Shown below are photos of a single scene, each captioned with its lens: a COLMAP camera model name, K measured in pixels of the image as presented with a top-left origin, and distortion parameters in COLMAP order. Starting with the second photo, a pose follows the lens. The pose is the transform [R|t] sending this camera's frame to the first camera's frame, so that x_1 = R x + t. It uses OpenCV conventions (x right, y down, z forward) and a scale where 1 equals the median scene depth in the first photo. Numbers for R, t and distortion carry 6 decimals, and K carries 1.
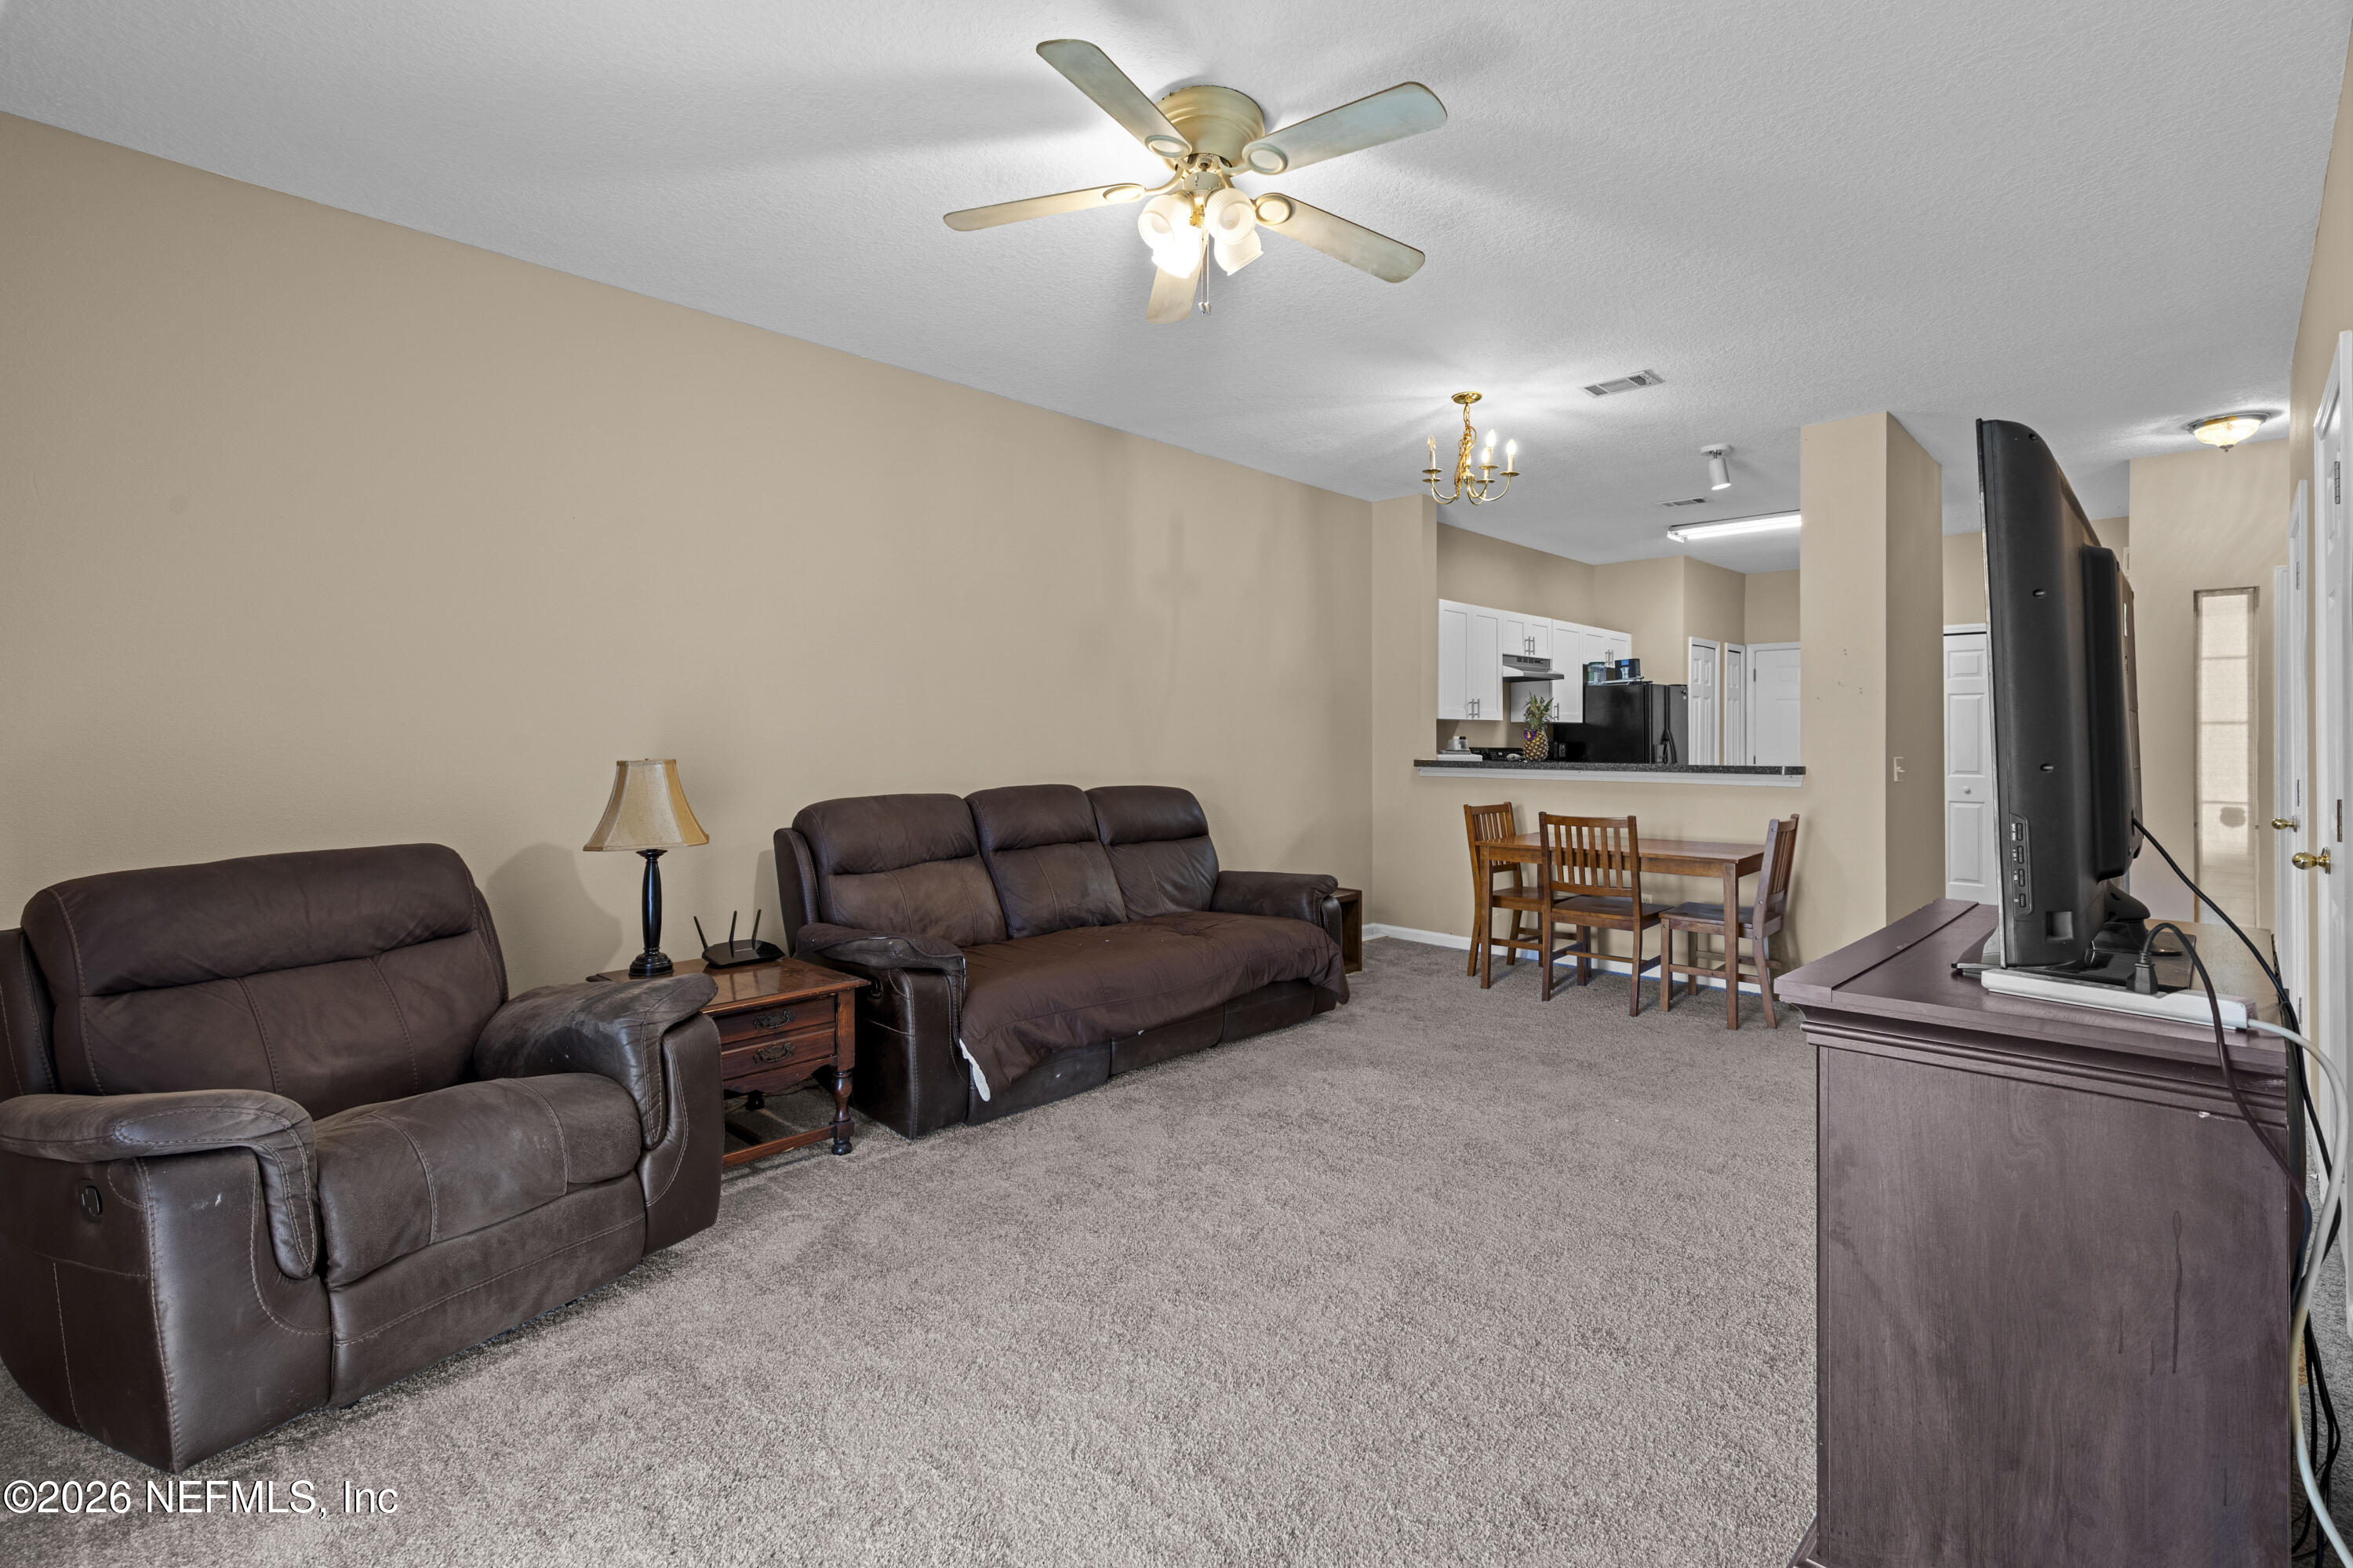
lens RADIAL K [[1074.2, 0, 1159.6], [0, 1074.2, 735.8], [0, 0, 1]] dist [0.003118, -0.001038]
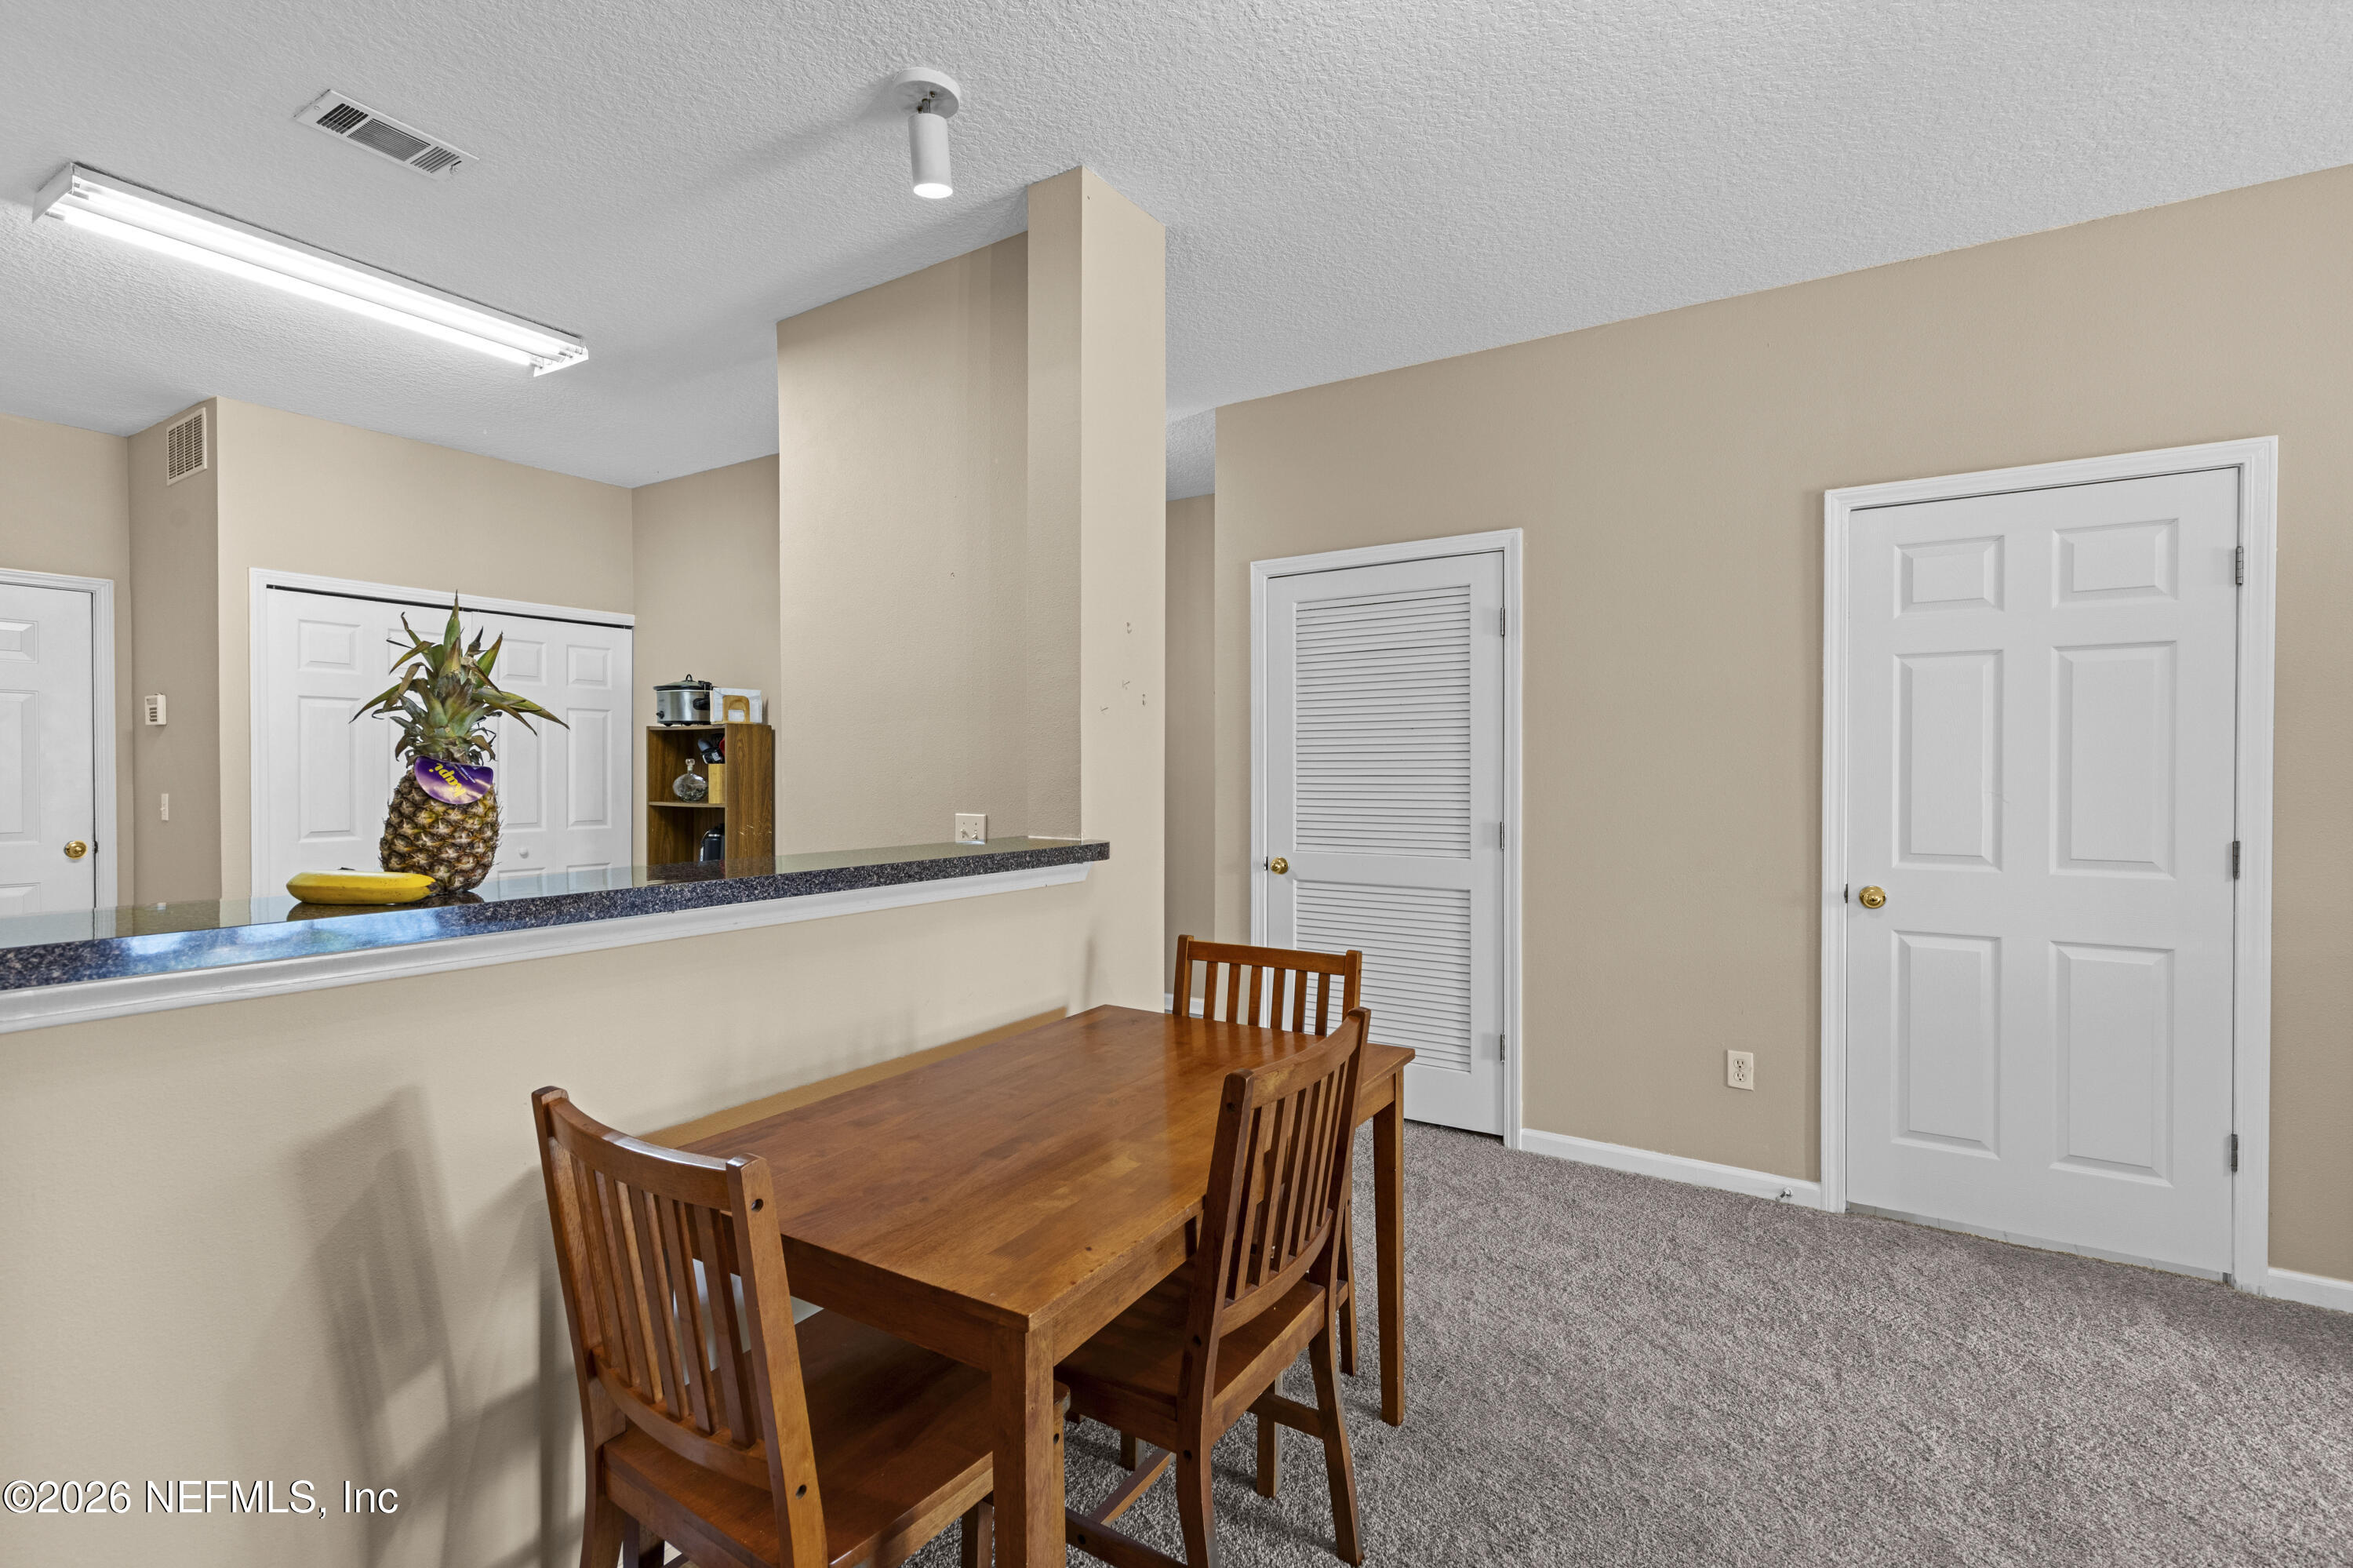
lens RADIAL K [[1074.2, 0, 1199.5], [0, 1074.2, 780.9], [0, 0, 1]] dist [0.003118, -0.001038]
pose [[-0.204585, -0.011284, 0.978784, 0.084668], [-0.004531, 0.999934, 0.010581, -0.004773], [-0.978838, -0.002271, -0.204622, 0.968599]]
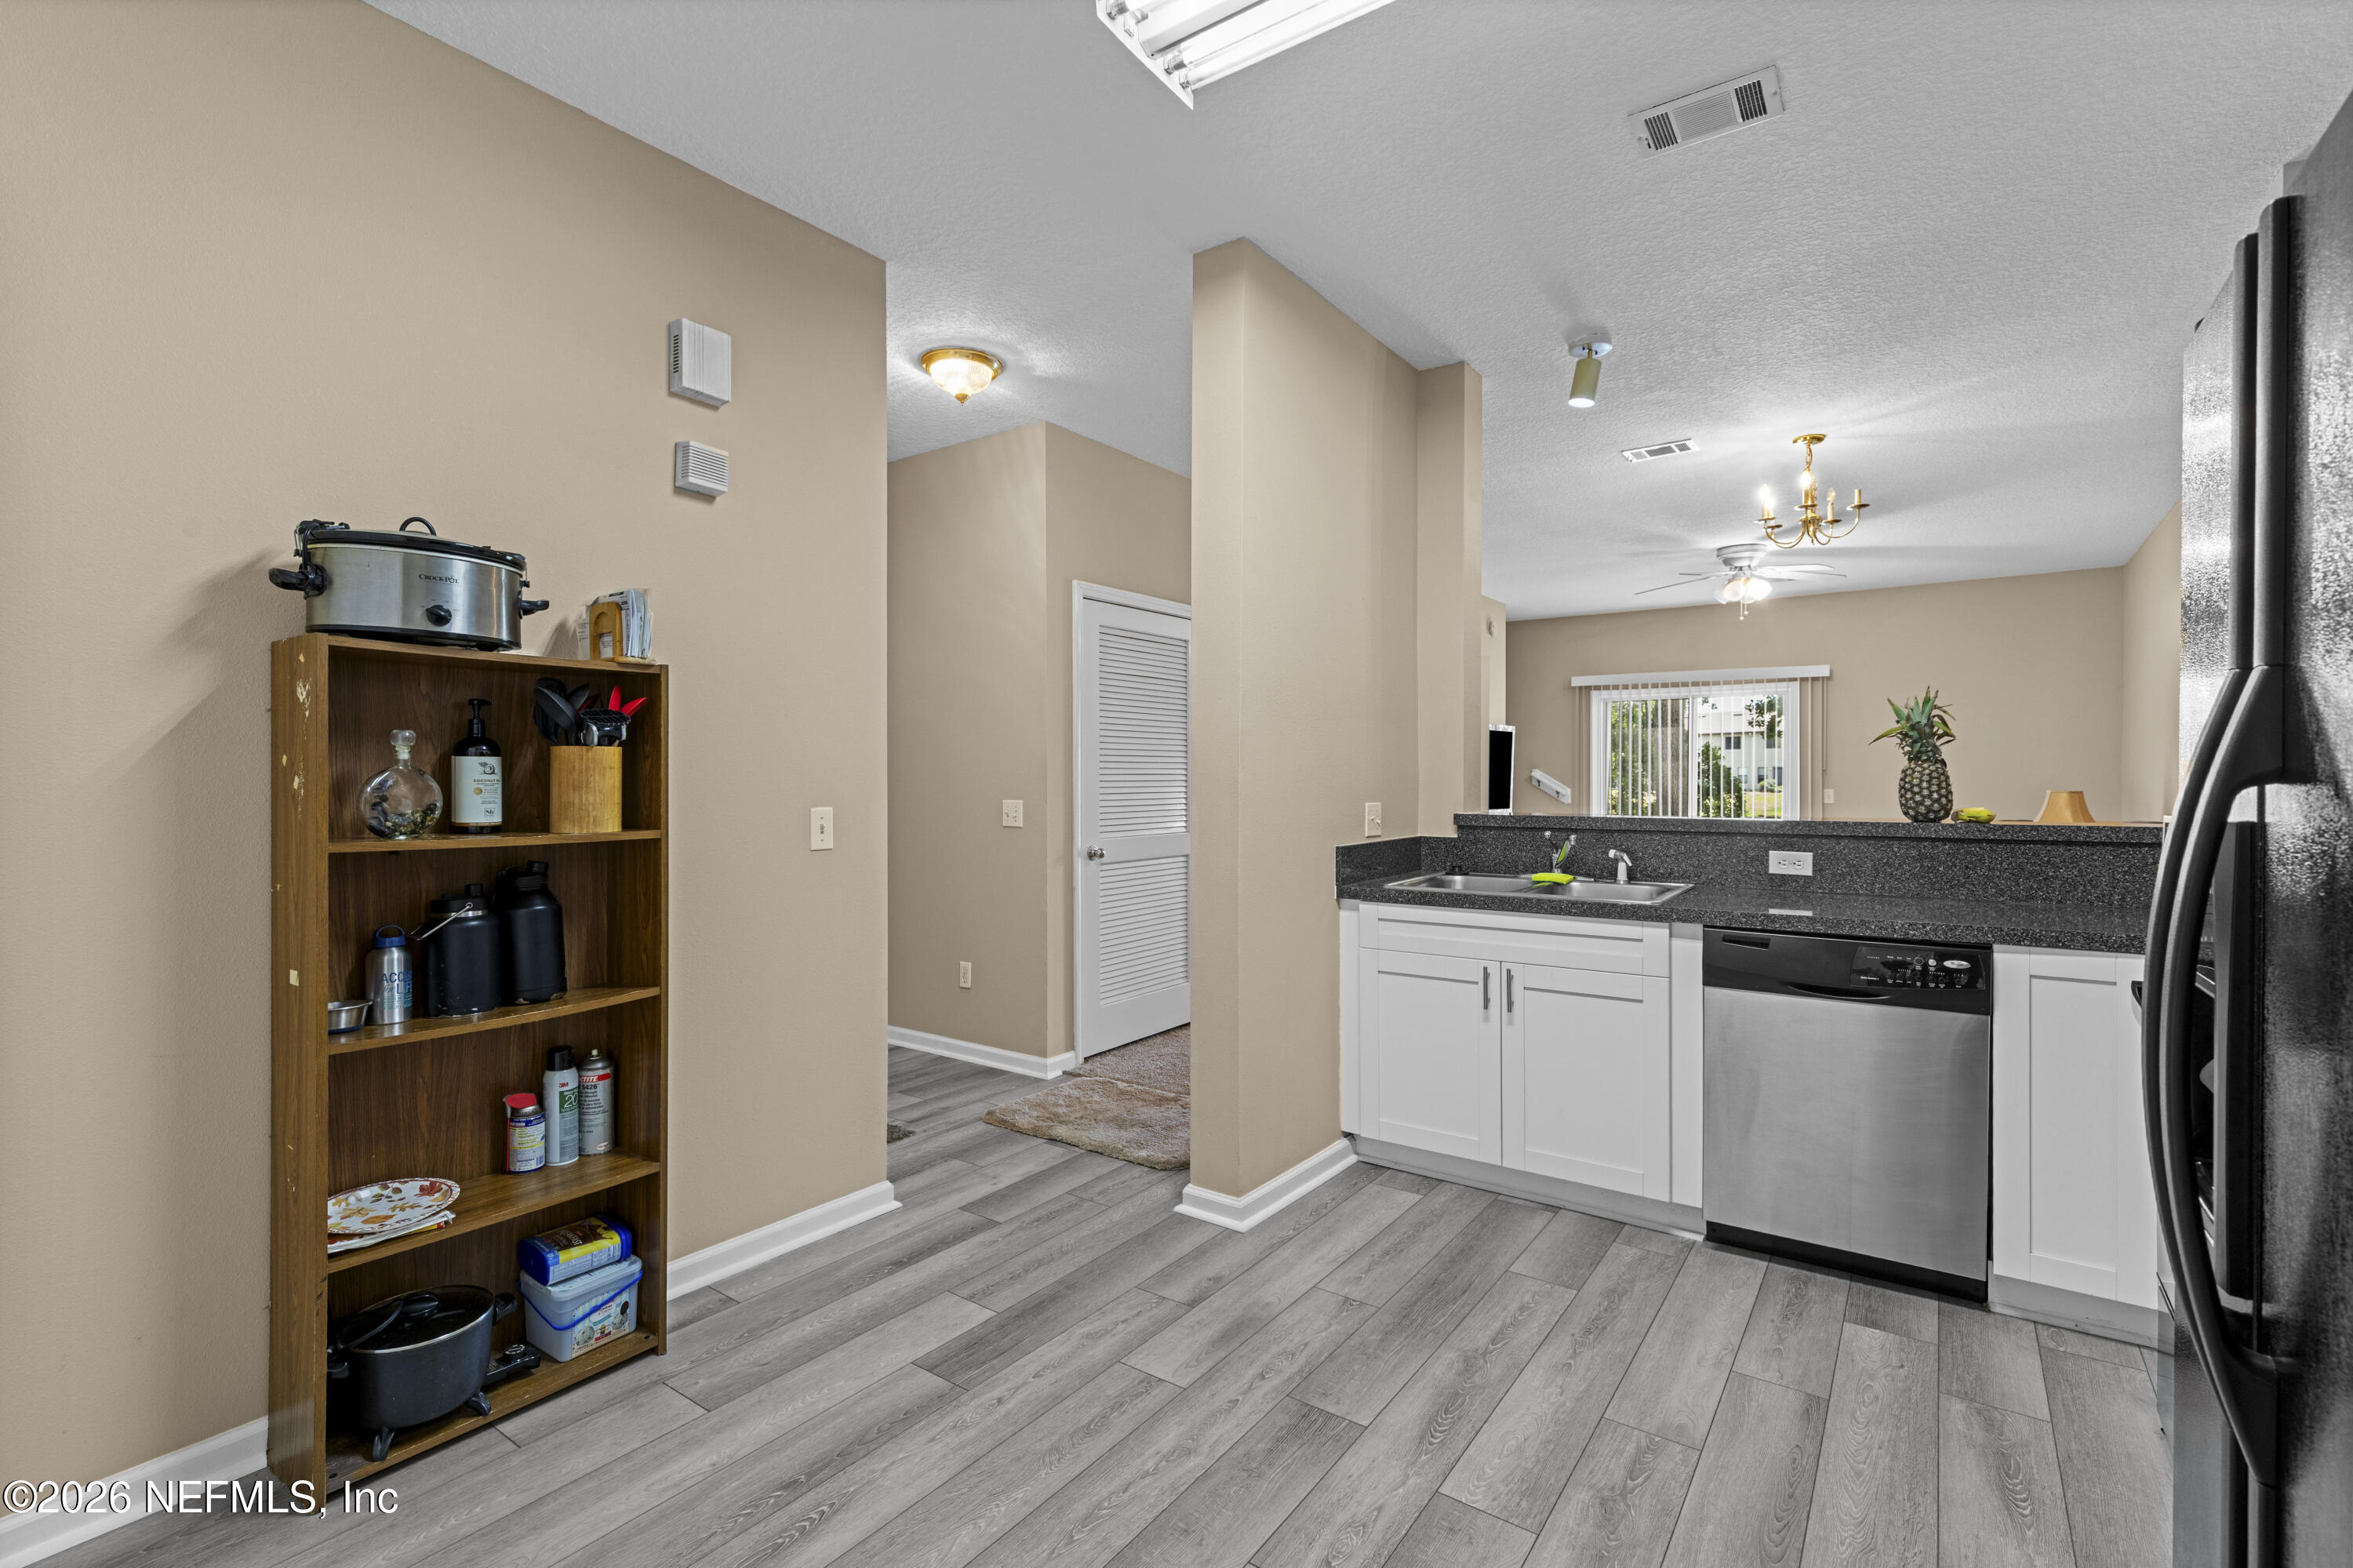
lens RADIAL K [[1074.2, 0, 1159.2], [0, 1074.2, 795.8], [0, 0, 1]] dist [0.003118, -0.001038]
pose [[-0.988628, 0.004421, -0.150316, 0.866656], [0.002810, 0.999936, 0.010929, 0.007308], [0.150355, 0.010383, -0.988578, 1.599107]]
